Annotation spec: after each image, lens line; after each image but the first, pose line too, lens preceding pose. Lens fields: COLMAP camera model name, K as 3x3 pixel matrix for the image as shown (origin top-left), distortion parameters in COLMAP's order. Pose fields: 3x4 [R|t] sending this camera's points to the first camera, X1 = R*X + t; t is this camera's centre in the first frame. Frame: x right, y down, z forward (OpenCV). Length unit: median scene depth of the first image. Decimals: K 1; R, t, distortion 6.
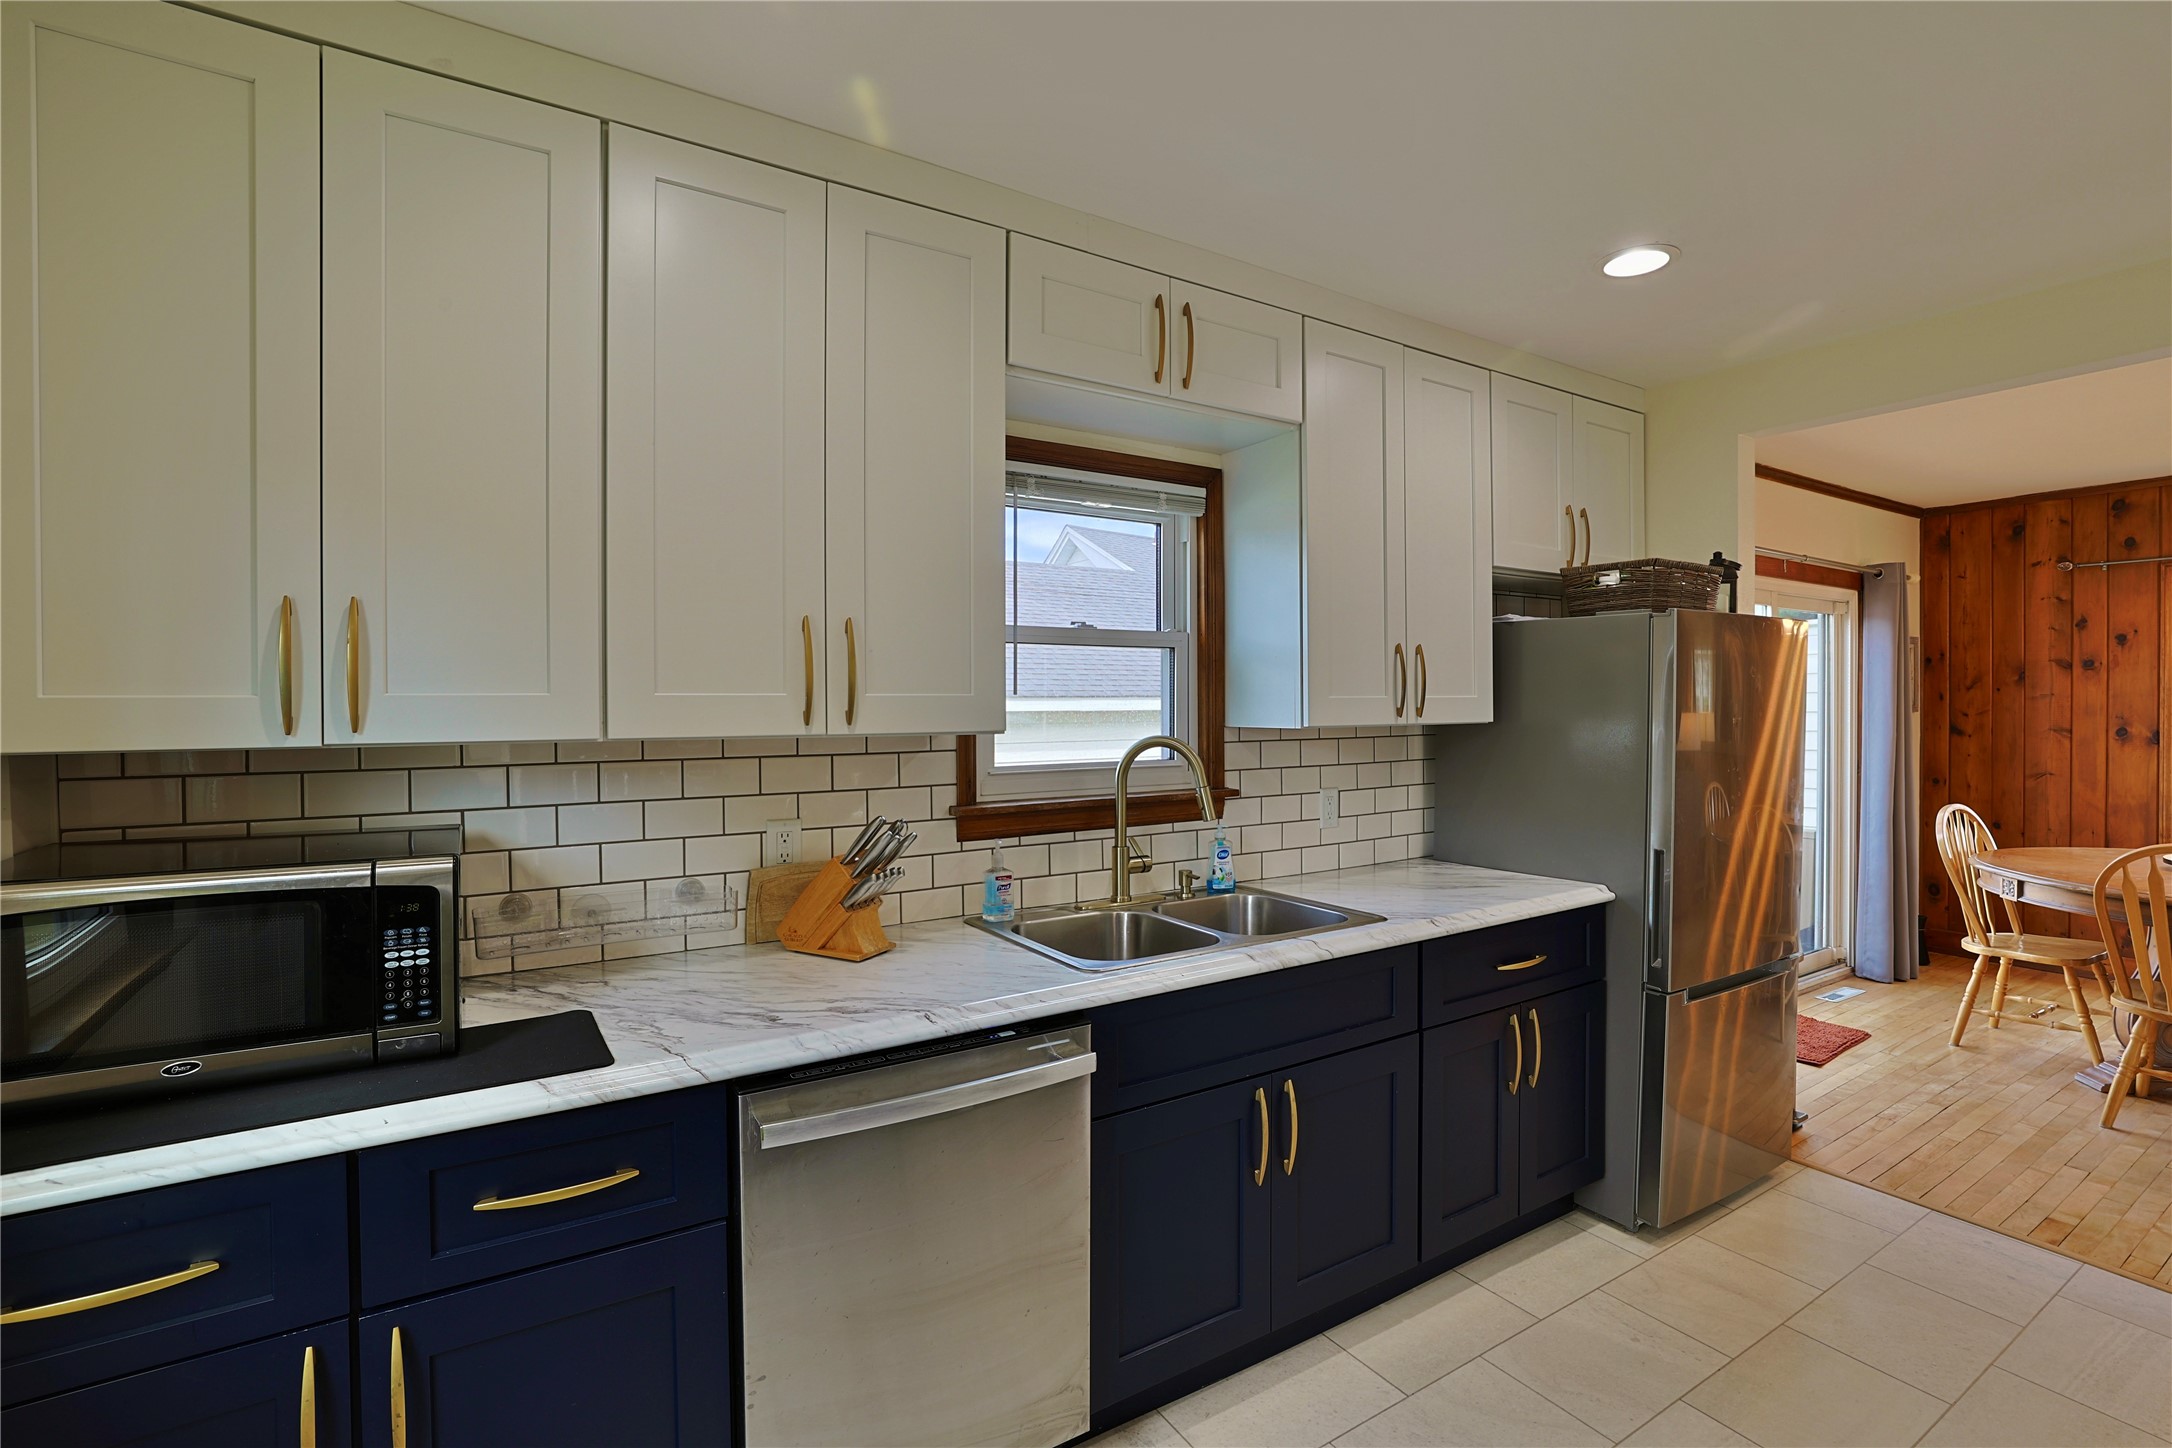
lens RADIAL K [[984.3, 0, 1077.9], [0, 984.3, 714.9], [0, 0, 1]] dist [-0.047839, 0.017987]
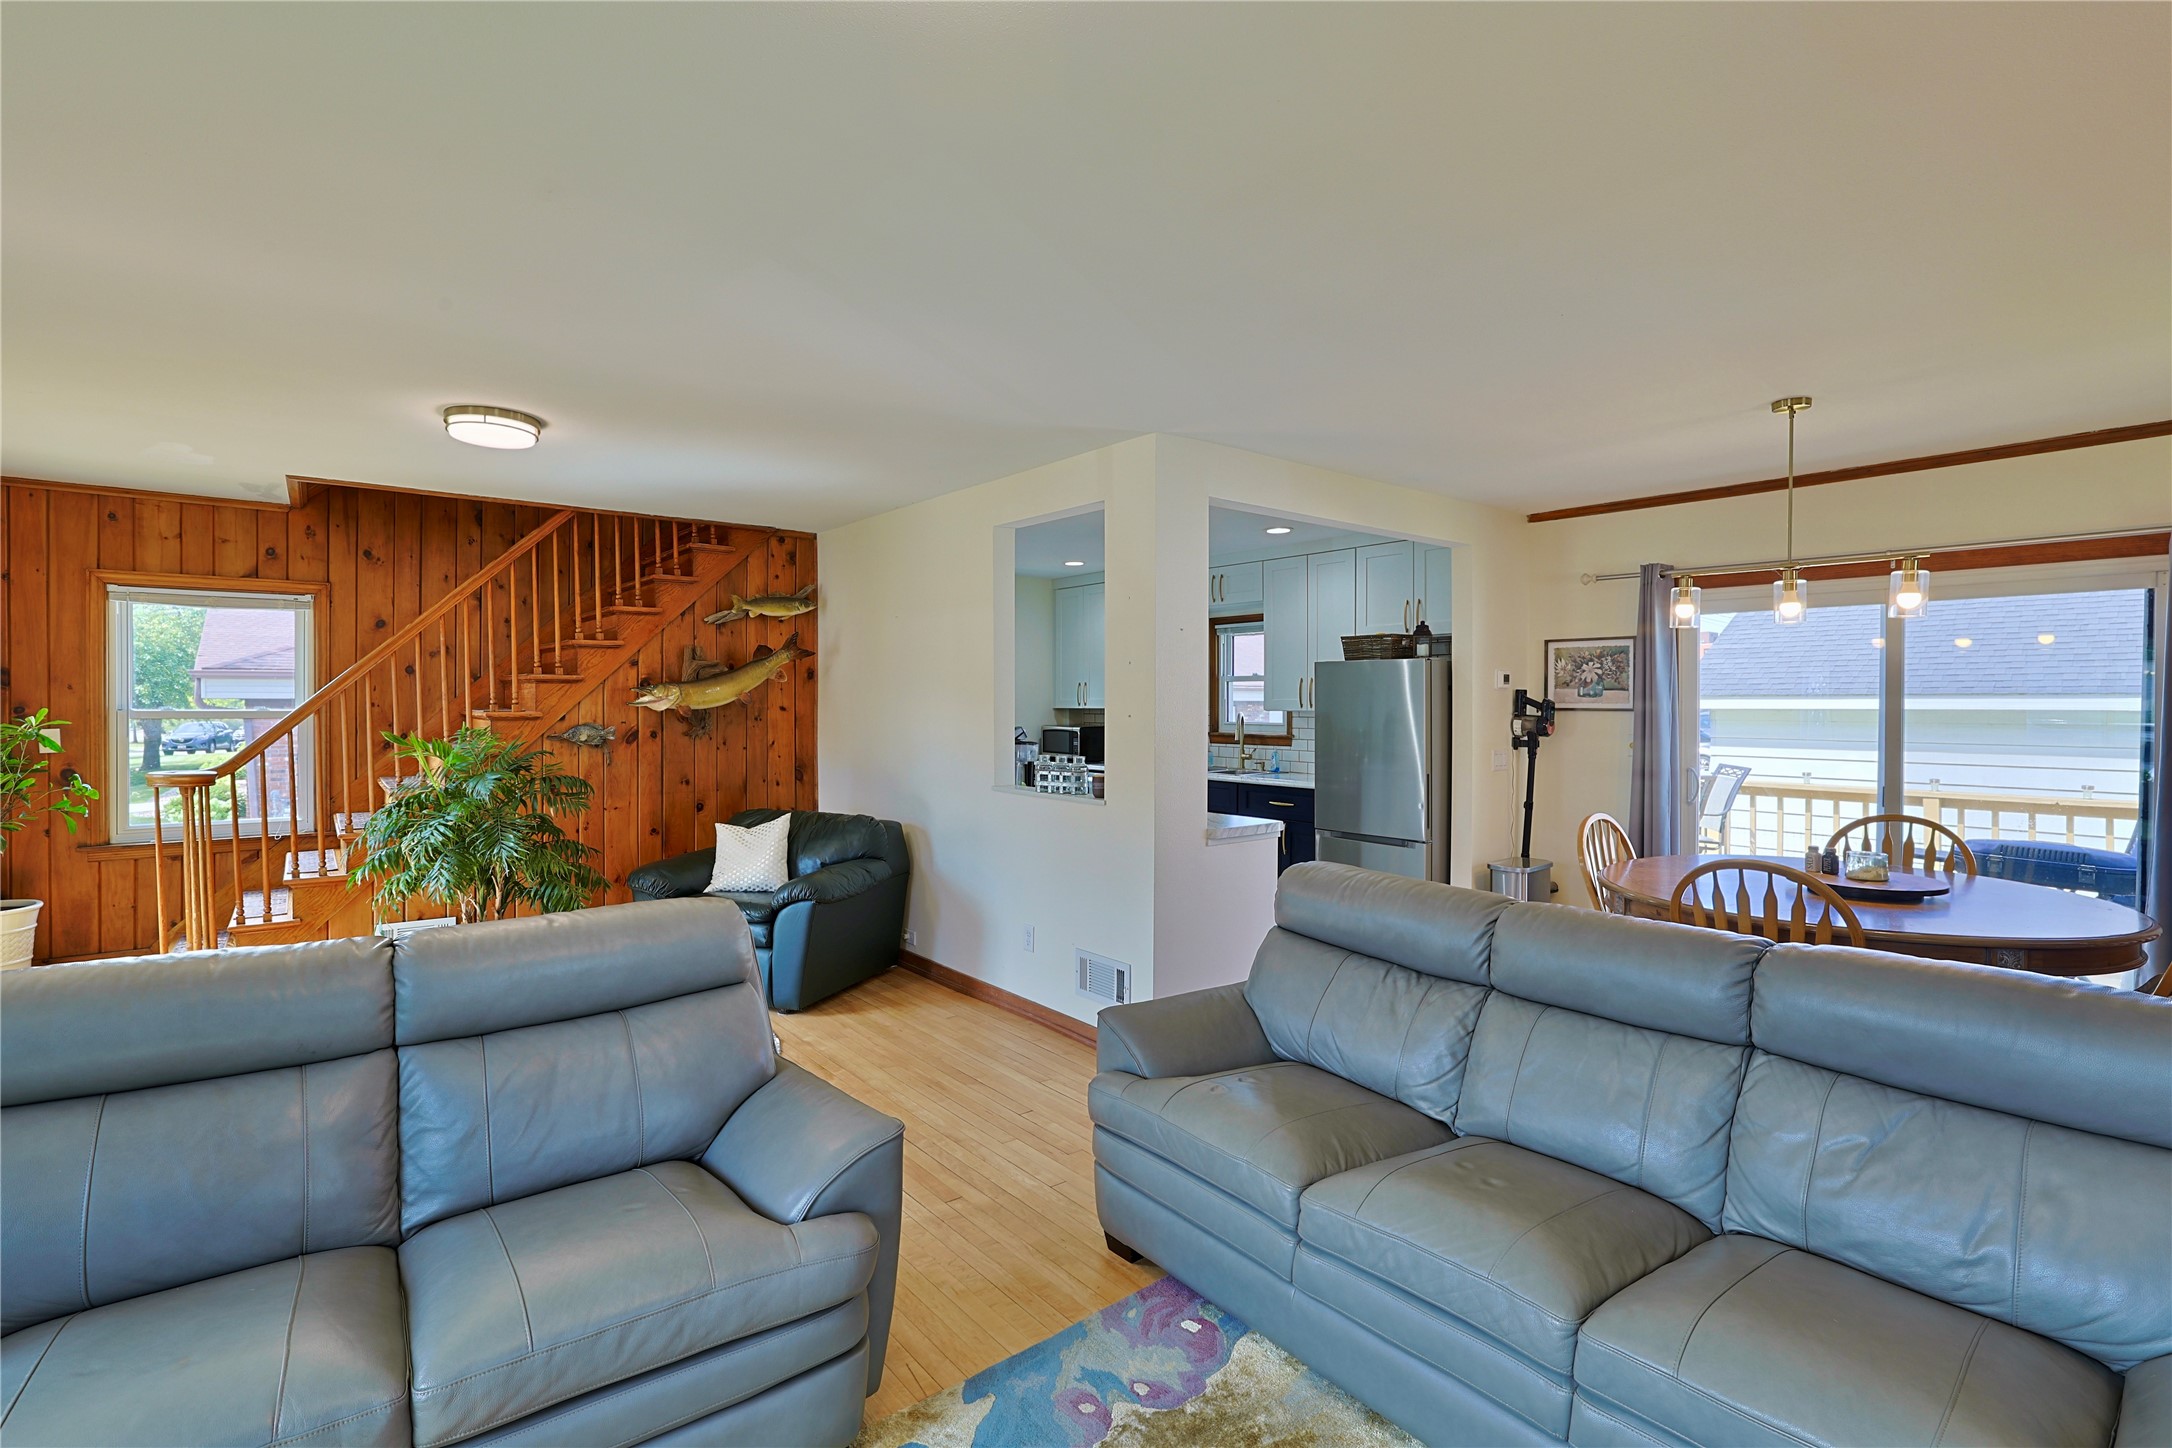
lens RADIAL K [[984.3, 0, 1087.3], [0, 984.3, 706.4], [0, 0, 1]] dist [-0.047839, 0.017987]
pose [[0.123695, 0.010581, -0.992264, 1.485078], [-0.011654, 0.999890, 0.009209, -0.009510], [0.992252, 0.010425, 0.123804, 0.085991]]
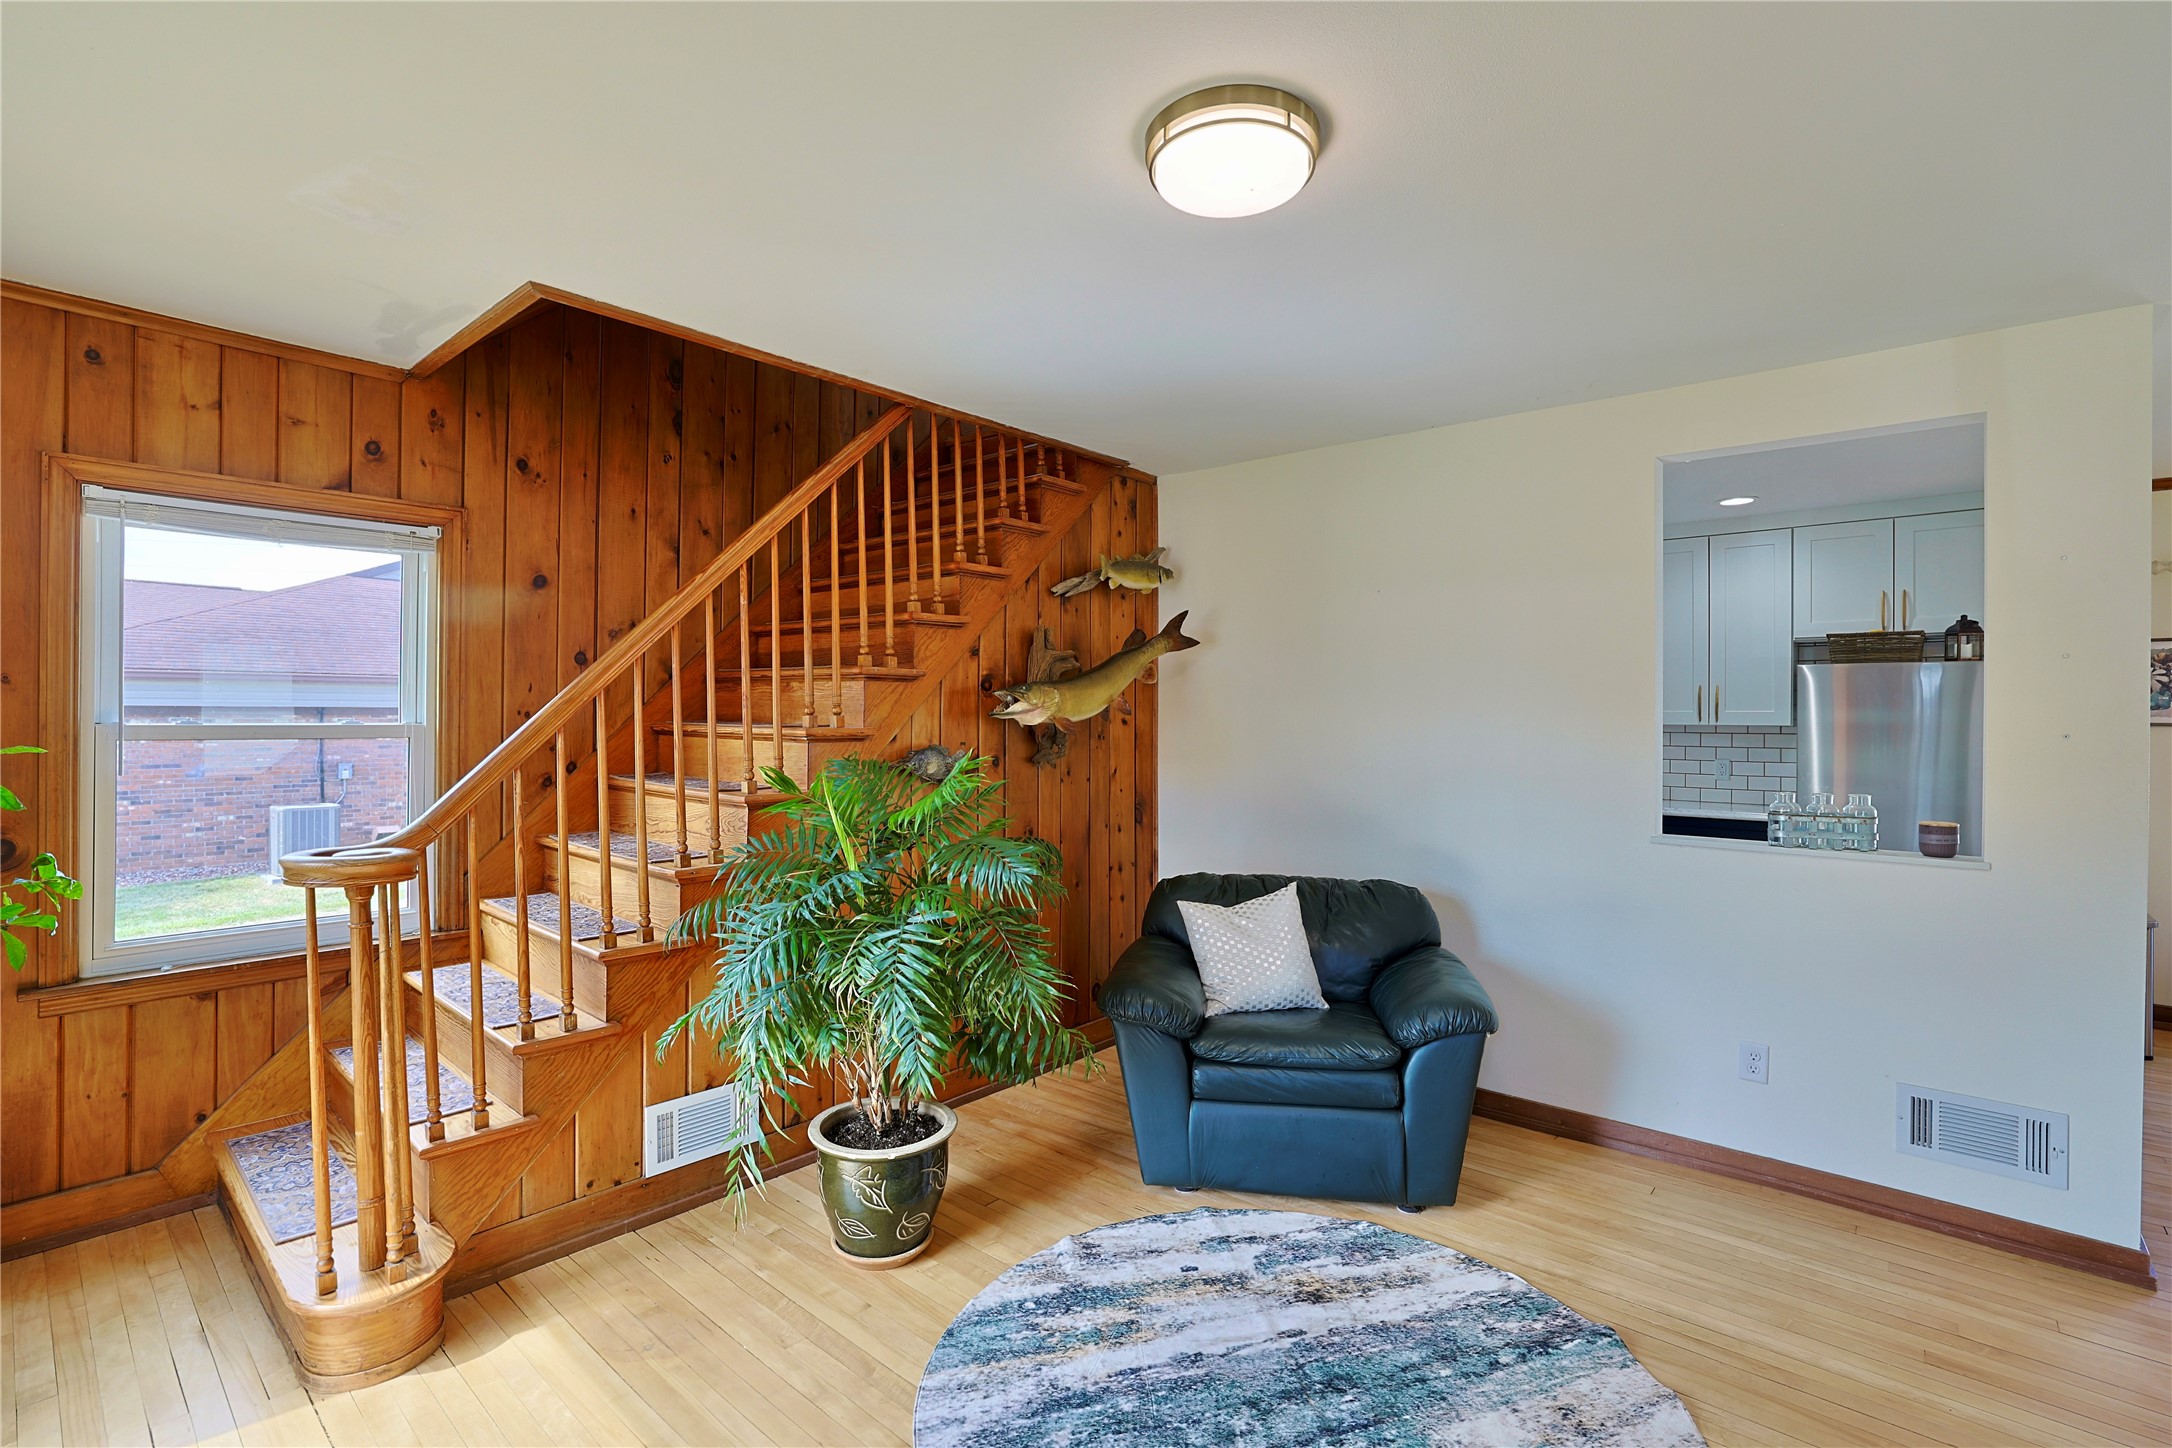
lens RADIAL K [[984.3, 0, 1092.9], [0, 984.3, 712.6], [0, 0, 1]] dist [-0.047839, 0.017987]
pose [[0.295195, 0.006189, -0.955417, 1.024665], [-0.015167, 0.999883, 0.001790, -0.000003], [0.955317, 0.013963, 0.295254, -0.438065]]
